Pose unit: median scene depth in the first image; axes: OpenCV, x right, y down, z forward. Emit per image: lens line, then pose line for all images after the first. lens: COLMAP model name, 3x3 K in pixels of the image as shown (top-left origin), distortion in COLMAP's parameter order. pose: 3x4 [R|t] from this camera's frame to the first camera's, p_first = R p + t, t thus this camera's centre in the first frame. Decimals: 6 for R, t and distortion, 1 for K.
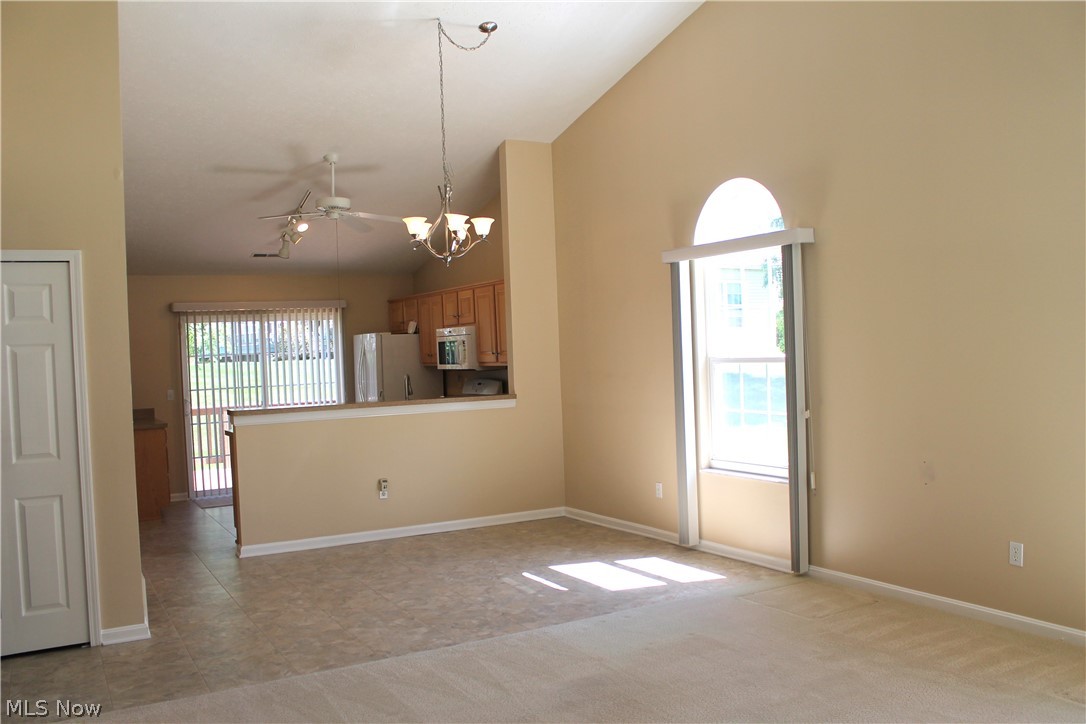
lens RADIAL K [[926.4, 0, 543.0], [0, 926.4, 362.0], [0, 0, 1]] dist [-0.160329, 0.144383]
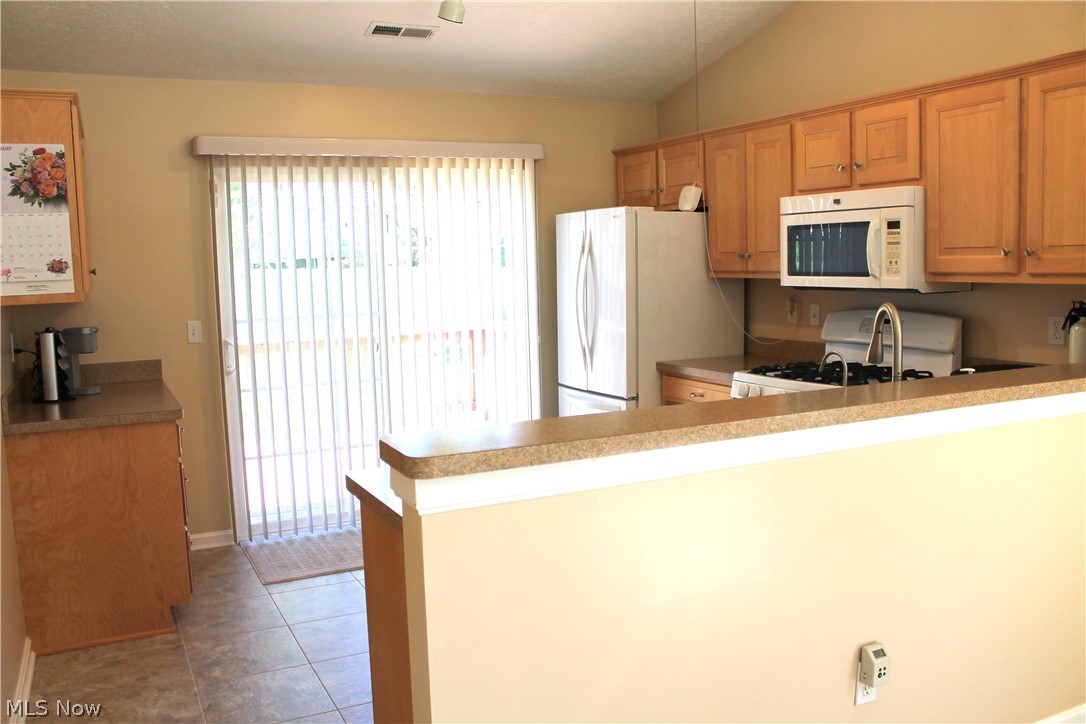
lens RADIAL K [[926.4, 0, 543.0], [0, 926.4, 362.0], [0, 0, 1]] dist [-0.160329, 0.144383]
pose [[0.998851, 0.019613, -0.043717, -0.333303], [-0.015342, 0.995266, 0.095966, 0.005583], [0.045392, -0.095185, 0.994424, 0.856079]]
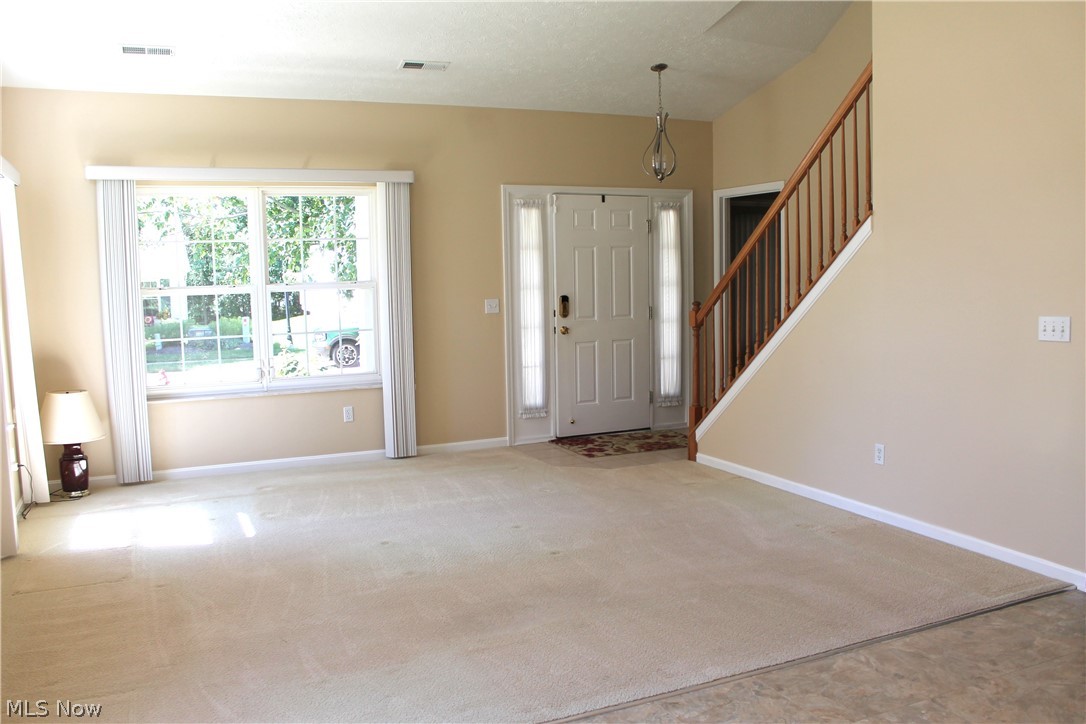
lens RADIAL K [[926.4, 0, 543.0], [0, 926.4, 362.0], [0, 0, 1]] dist [-0.160329, 0.144383]
pose [[-0.993893, 0.047134, 0.099778, -0.066145], [0.058387, 0.991872, 0.113055, -0.013394], [-0.093639, 0.118190, -0.988566, 1.263831]]
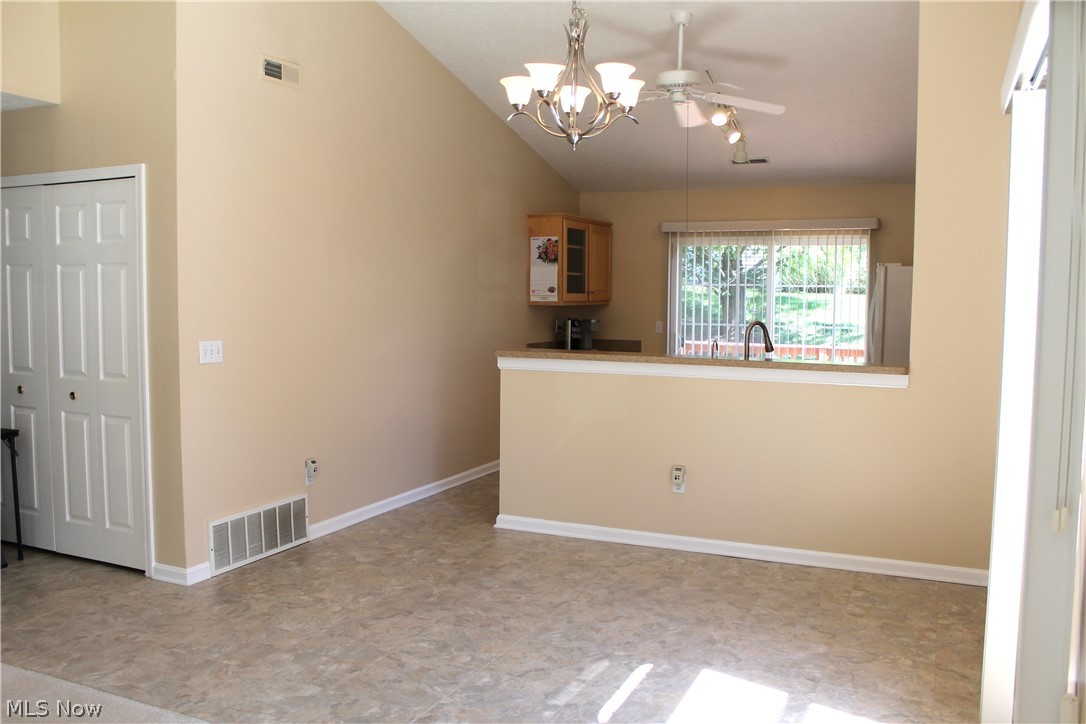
lens RADIAL K [[926.4, 0, 543.0], [0, 926.4, 362.0], [0, 0, 1]] dist [-0.160329, 0.144383]
pose [[0.583330, 0.103191, -0.805654, 0.402823], [-0.040931, 0.994371, 0.097727, -0.021070], [0.811203, -0.024031, 0.584270, 0.617519]]
